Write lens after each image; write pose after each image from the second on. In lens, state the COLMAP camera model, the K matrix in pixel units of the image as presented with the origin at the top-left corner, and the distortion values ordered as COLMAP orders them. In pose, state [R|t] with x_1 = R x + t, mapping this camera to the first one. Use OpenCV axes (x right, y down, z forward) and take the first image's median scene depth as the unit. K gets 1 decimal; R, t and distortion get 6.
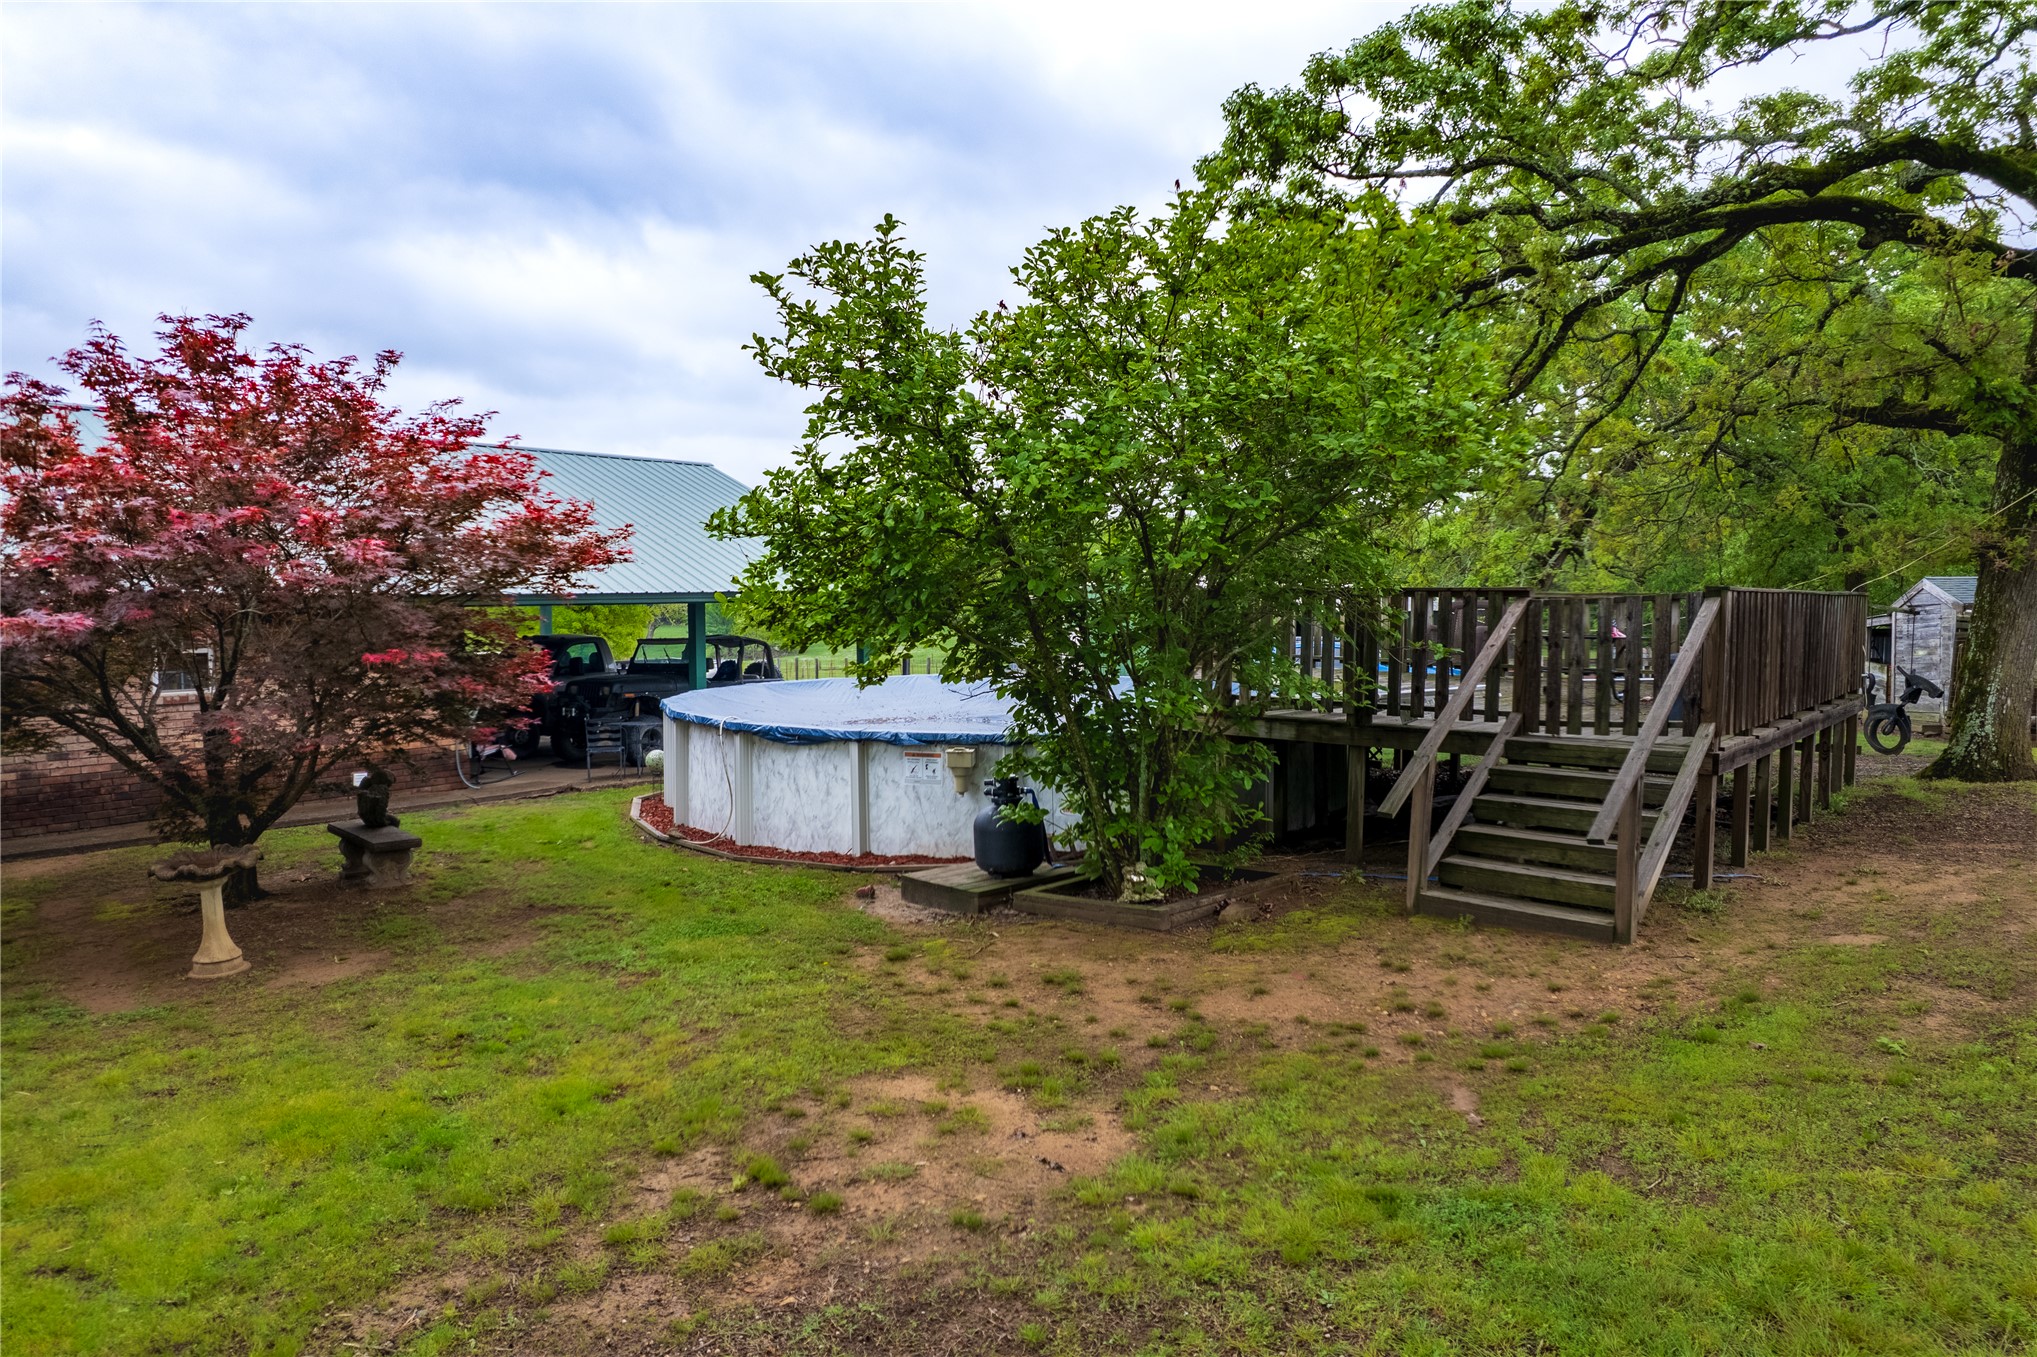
lens RADIAL K [[1307.2, 0, 1018.5], [0, 1307.2, 678.5], [0, 0, 1]] dist [-0.070096, 0.067592]
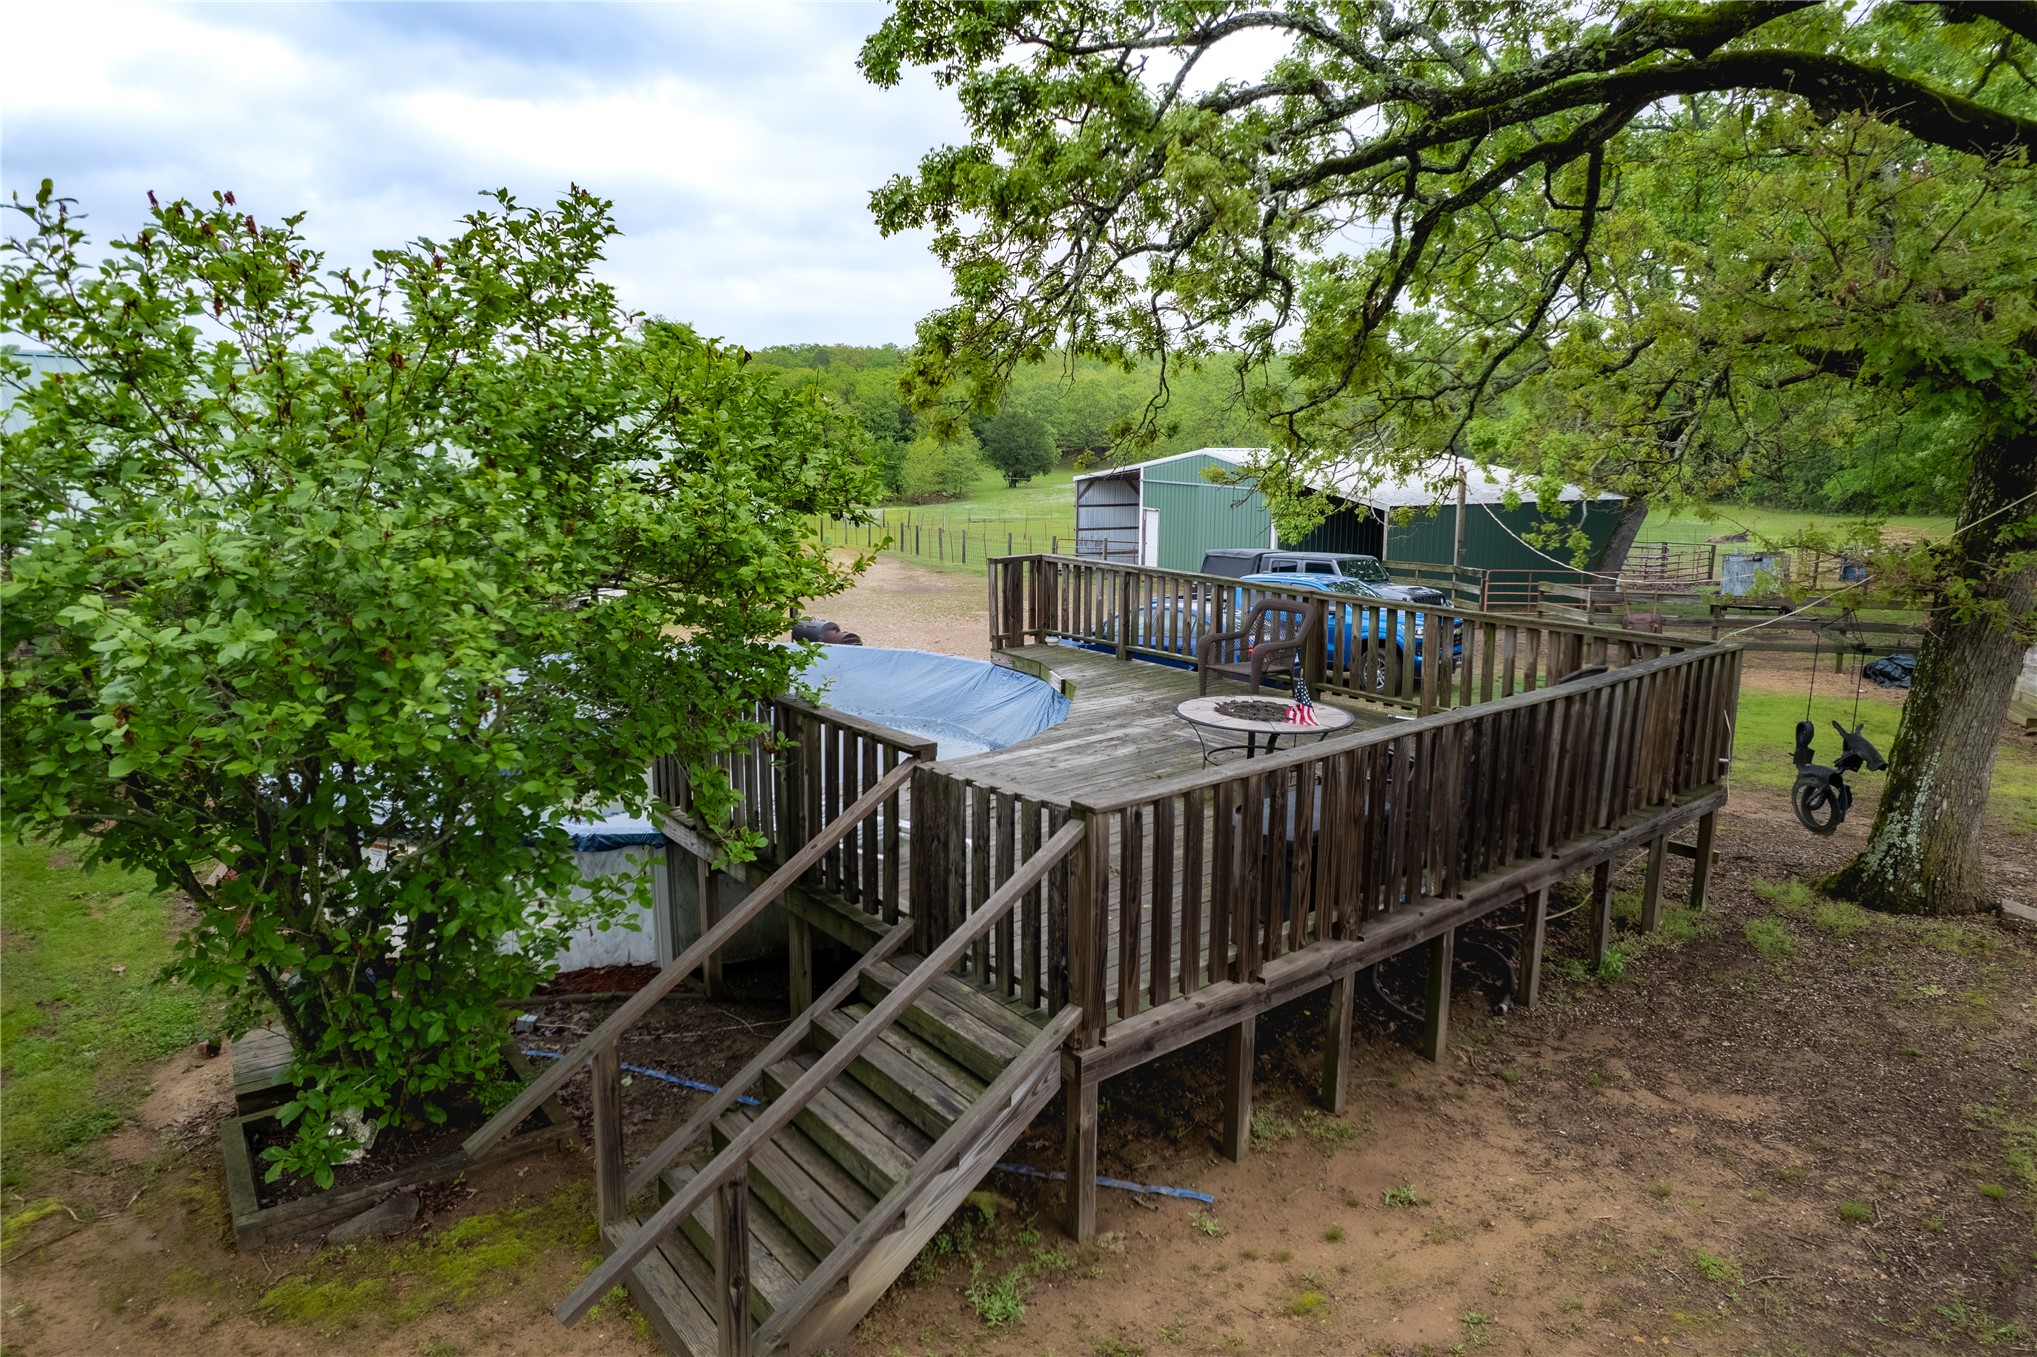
lens RADIAL K [[1307.2, 0, 1018.5], [0, 1307.2, 678.5], [0, 0, 1]] dist [-0.070096, 0.067592]
pose [[0.986976, 0.037788, -0.156368, 0.373097], [-0.017322, 0.991333, 0.130228, -0.131629], [0.159934, -0.125823, 0.979076, 0.235911]]
